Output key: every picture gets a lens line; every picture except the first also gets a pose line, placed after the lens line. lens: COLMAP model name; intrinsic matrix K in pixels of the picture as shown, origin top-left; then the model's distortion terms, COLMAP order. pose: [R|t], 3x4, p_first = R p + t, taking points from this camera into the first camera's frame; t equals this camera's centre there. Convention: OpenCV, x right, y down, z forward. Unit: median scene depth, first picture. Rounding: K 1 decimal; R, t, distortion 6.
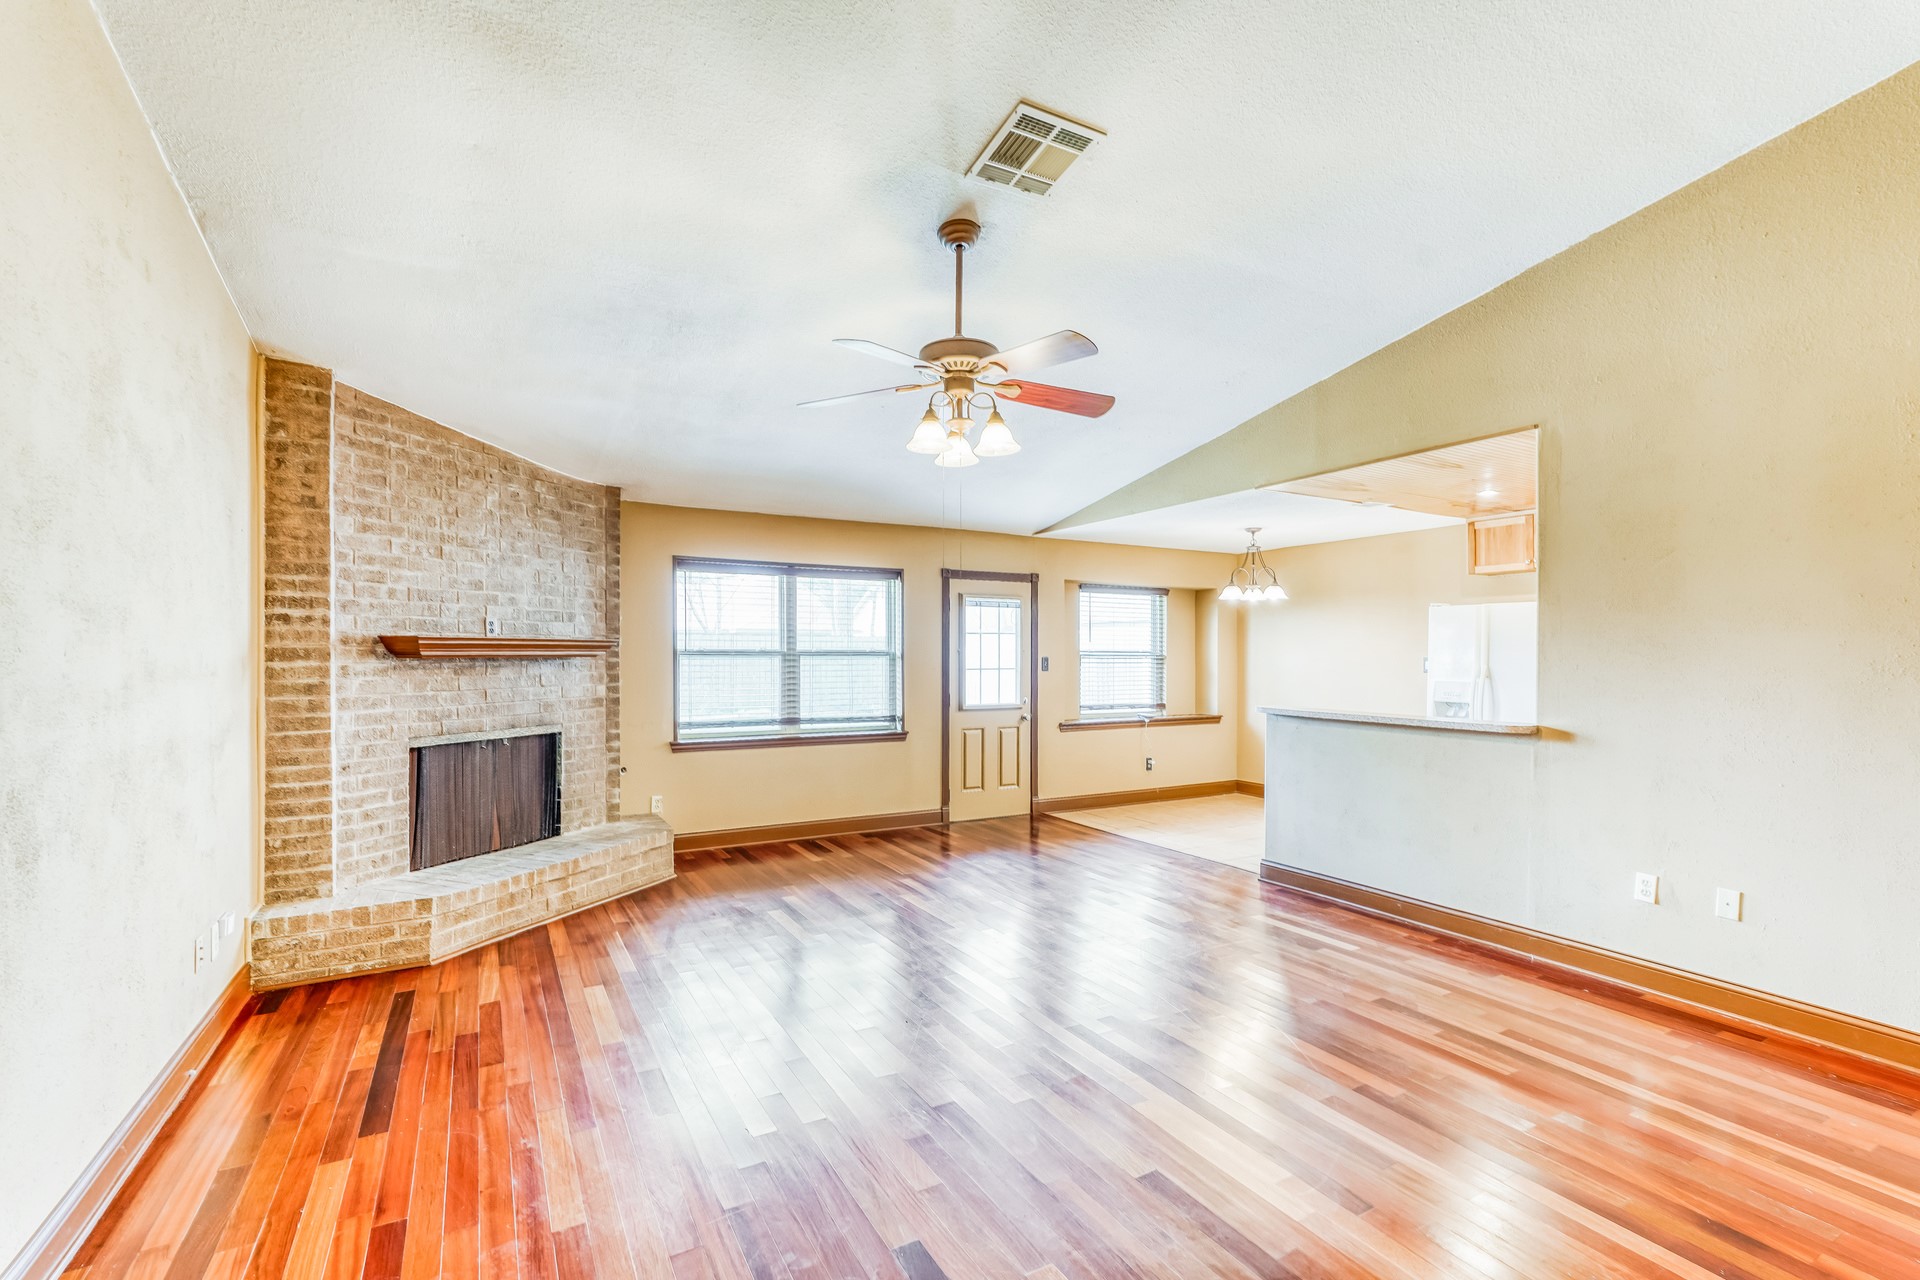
lens RADIAL K [[844.6, 0, 958.3], [0, 844.6, 651.8], [0, 0, 1]] dist [-0.000258, 0.000485]
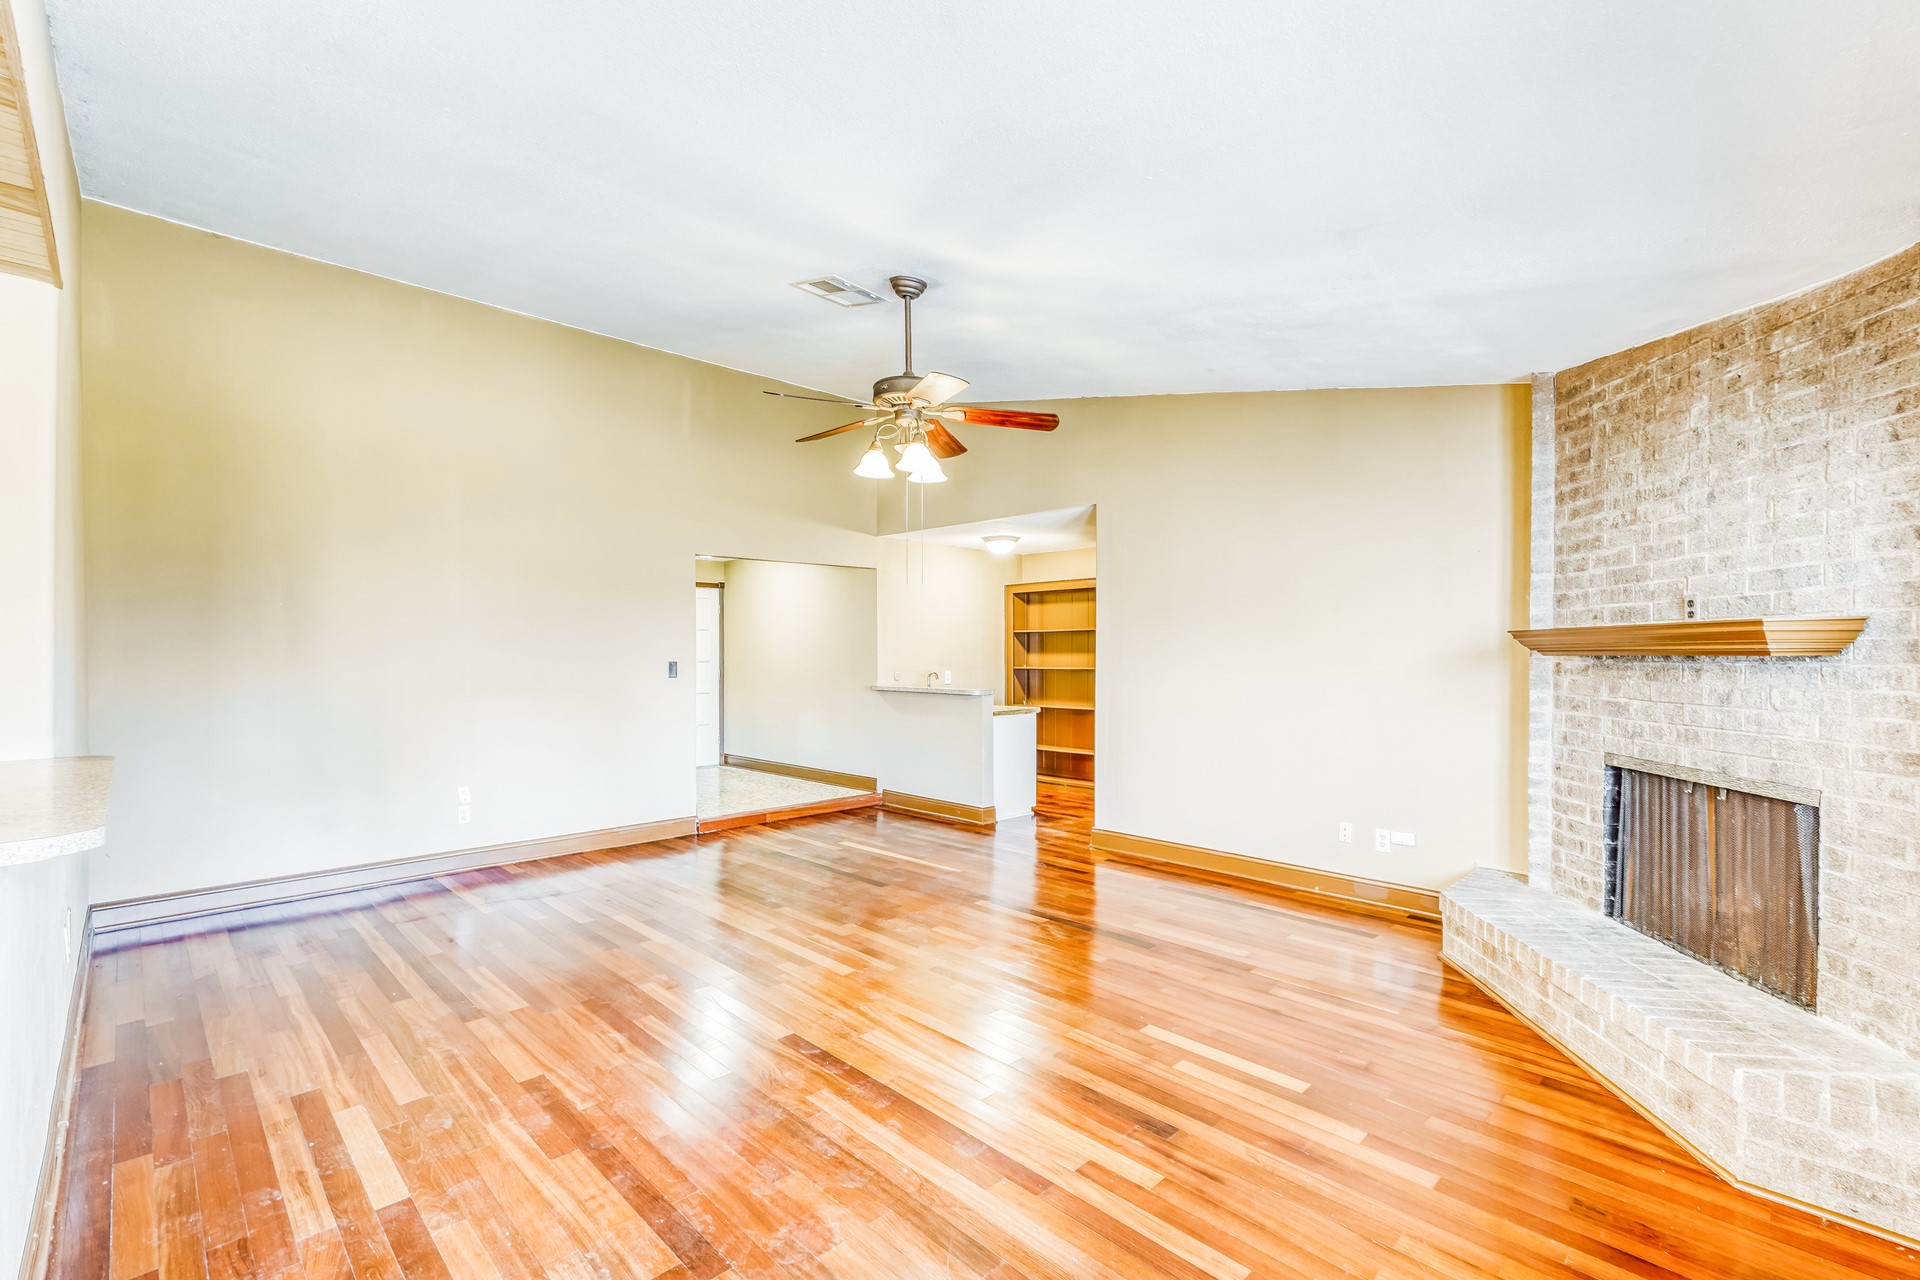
lens RADIAL K [[844.6, 0, 958.3], [0, 844.6, 651.8], [0, 0, 1]] dist [-0.000258, 0.000485]
pose [[-0.966207, -0.001539, -0.257763, 0.173967], [-0.000540, 0.999992, -0.003946, 0.007436], [0.257767, -0.003674, -0.966200, 1.615756]]
